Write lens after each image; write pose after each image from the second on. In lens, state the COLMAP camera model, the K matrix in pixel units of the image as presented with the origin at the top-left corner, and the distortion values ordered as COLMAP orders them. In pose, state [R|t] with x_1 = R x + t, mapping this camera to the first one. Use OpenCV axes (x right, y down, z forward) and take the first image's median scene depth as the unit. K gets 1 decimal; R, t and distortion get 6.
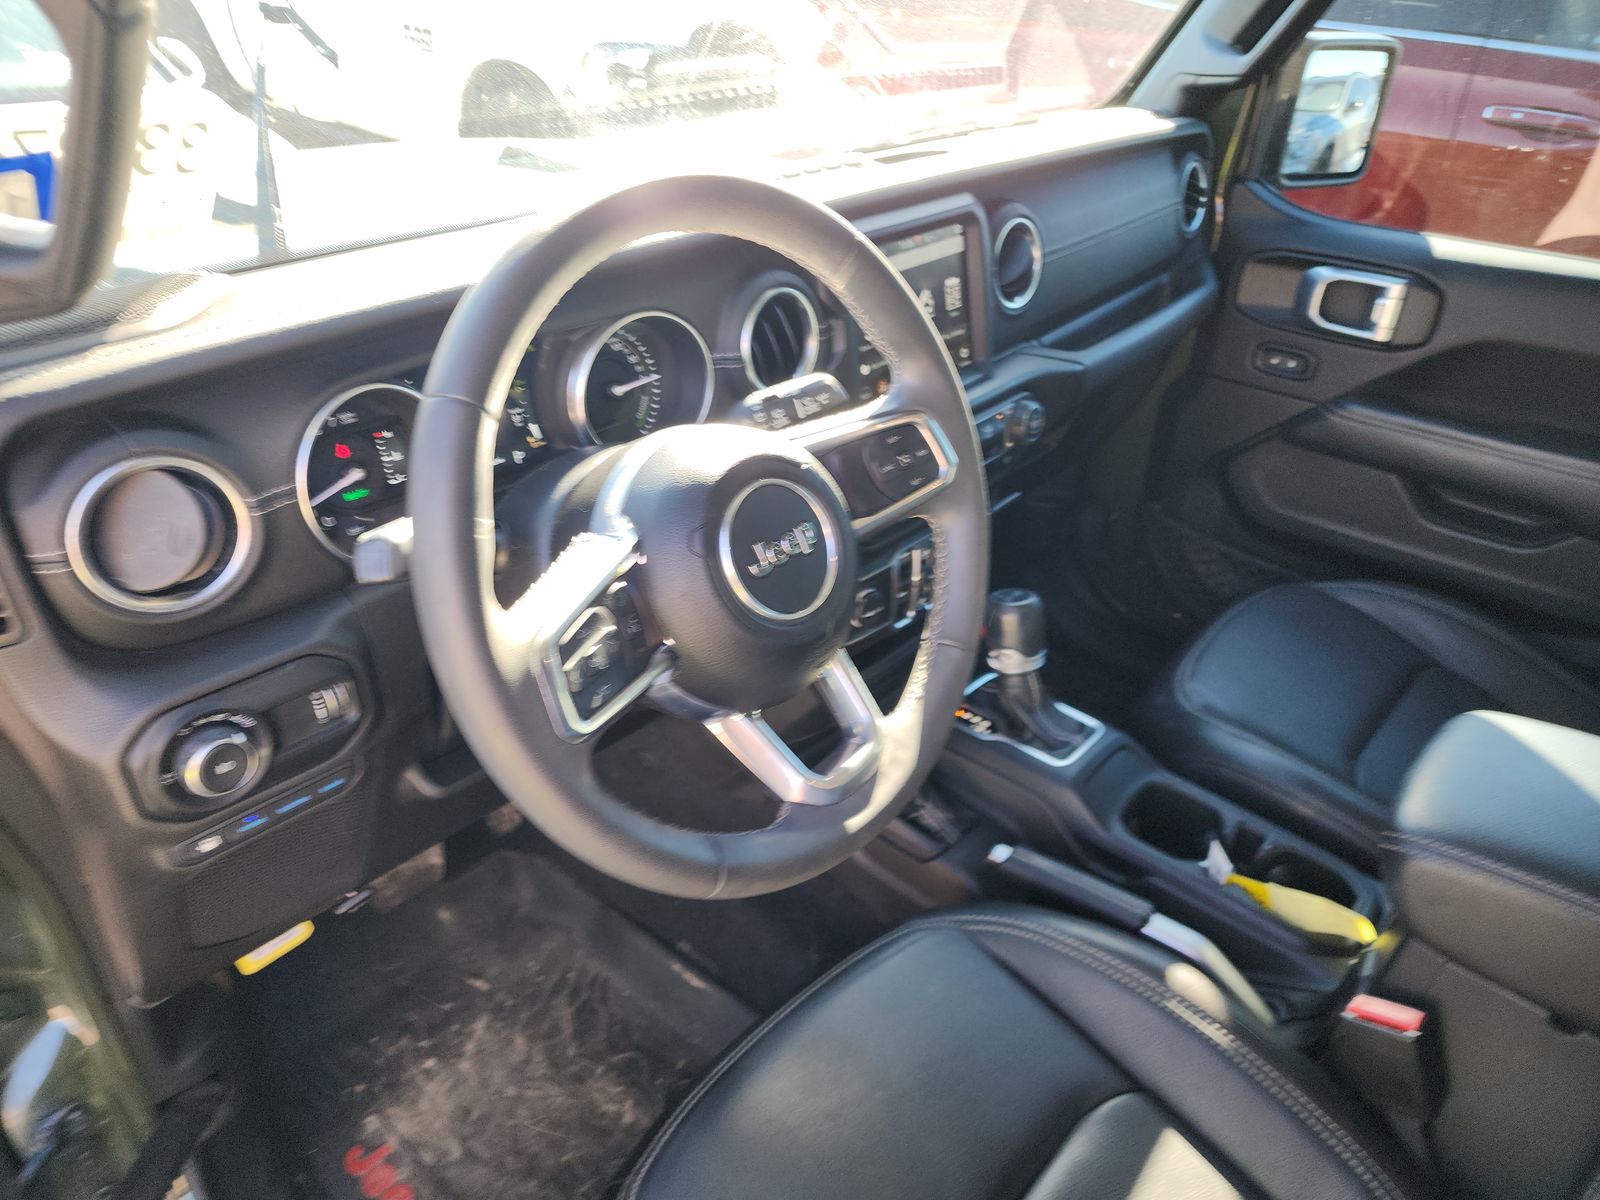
lens RADIAL K [[1078.9, 0, 795.4], [0, 1078.9, 579.8], [0, 0, 1]] dist [0.076546, -0.078962]
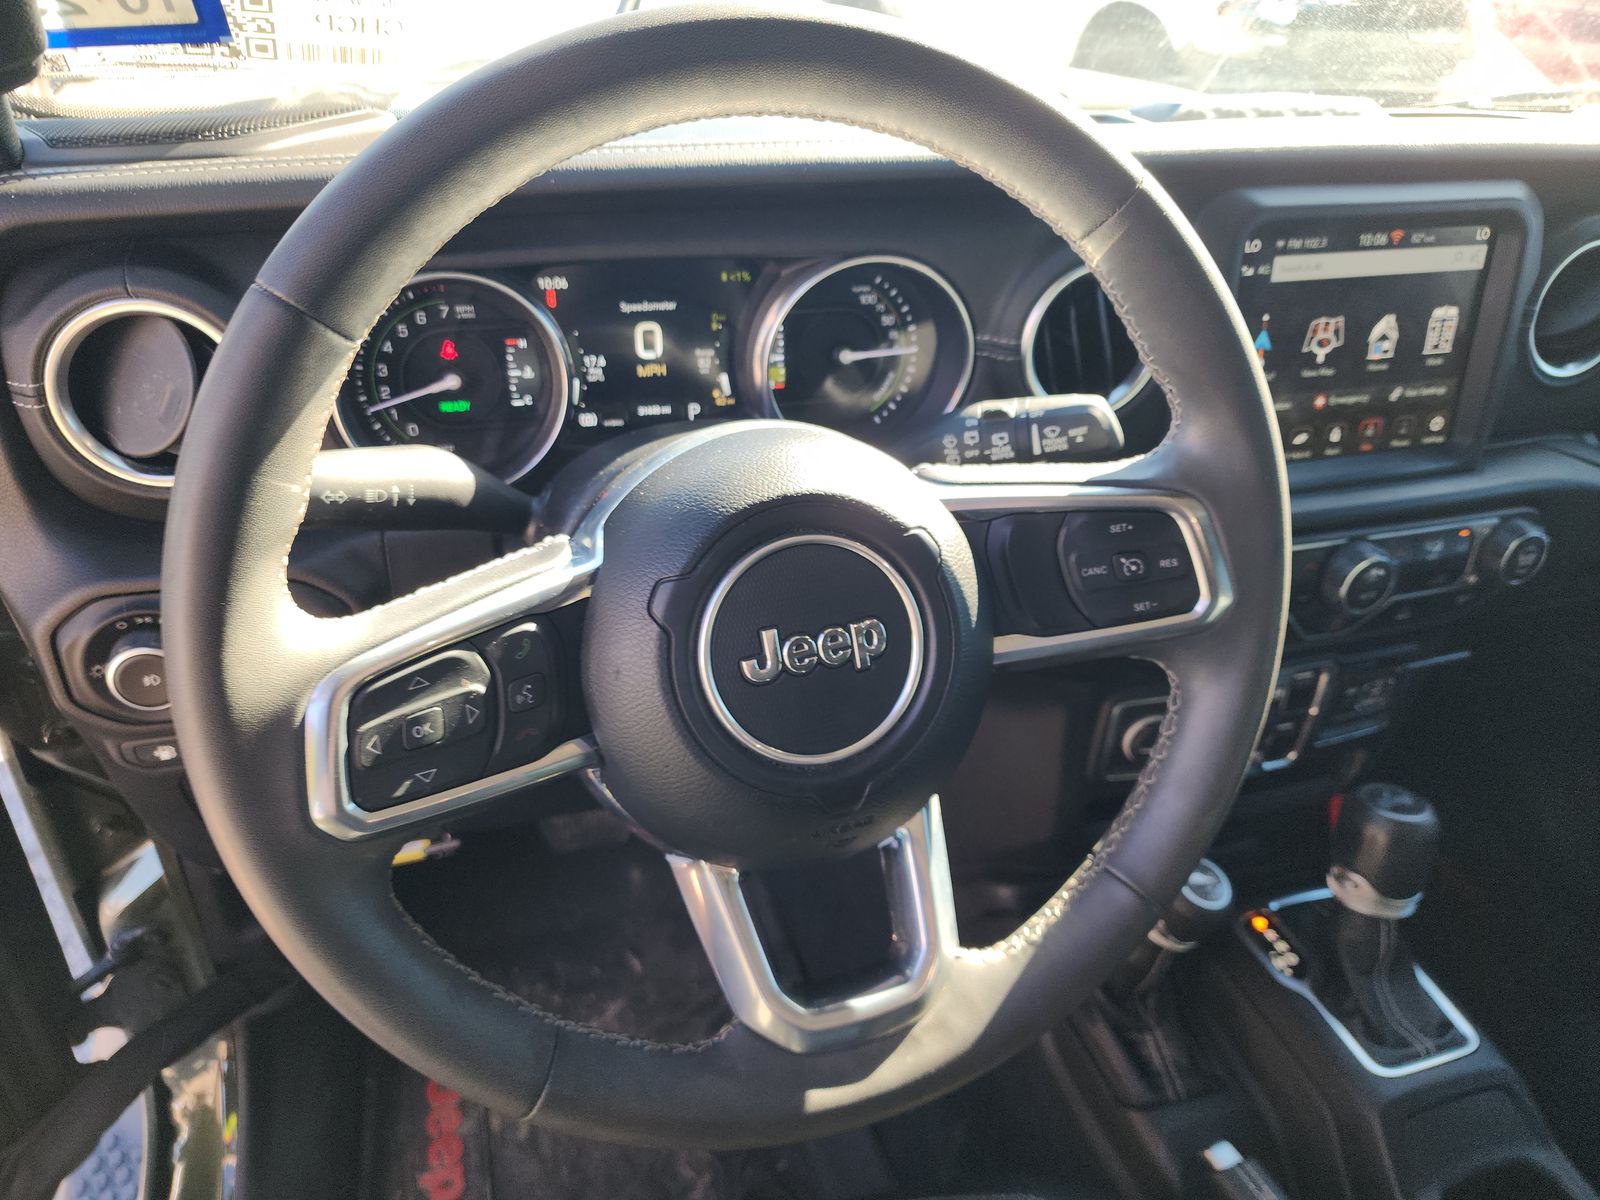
lens RADIAL K [[1096.3, 0, 794.2], [0, 1096.3, 589.1], [0, 0, 1]] dist [0.029655, -0.041293]
pose [[0.857173, 0.306485, -0.413910, 0.164244], [-0.291824, 0.951229, 0.100007, -0.087608], [0.424374, 0.035065, 0.904808, 0.310535]]
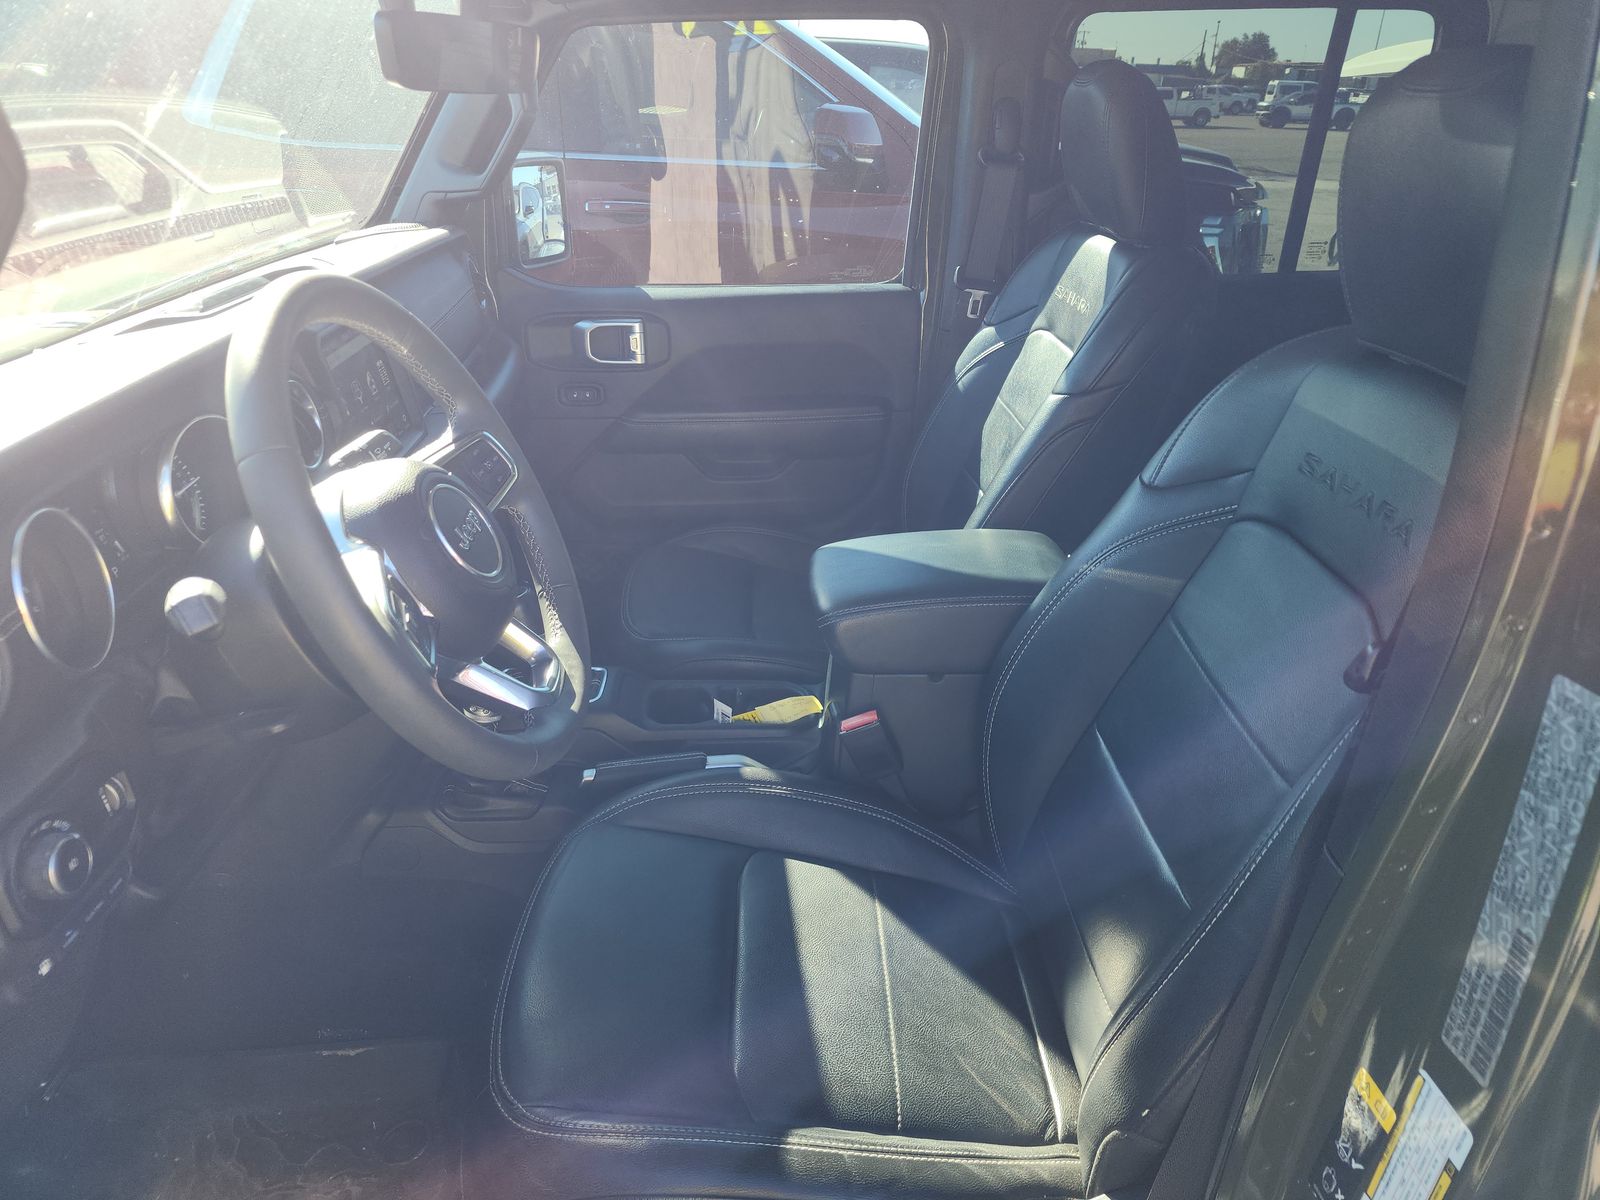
lens RADIAL K [[1078.9, 0, 795.4], [0, 1078.9, 579.8], [0, 0, 1]] dist [0.076546, -0.078962]
pose [[0.721478, -0.310114, 0.619111, -0.428791], [0.367932, 0.929131, 0.036635, 0.097084], [-0.586596, 0.201360, 0.784449, -0.233027]]
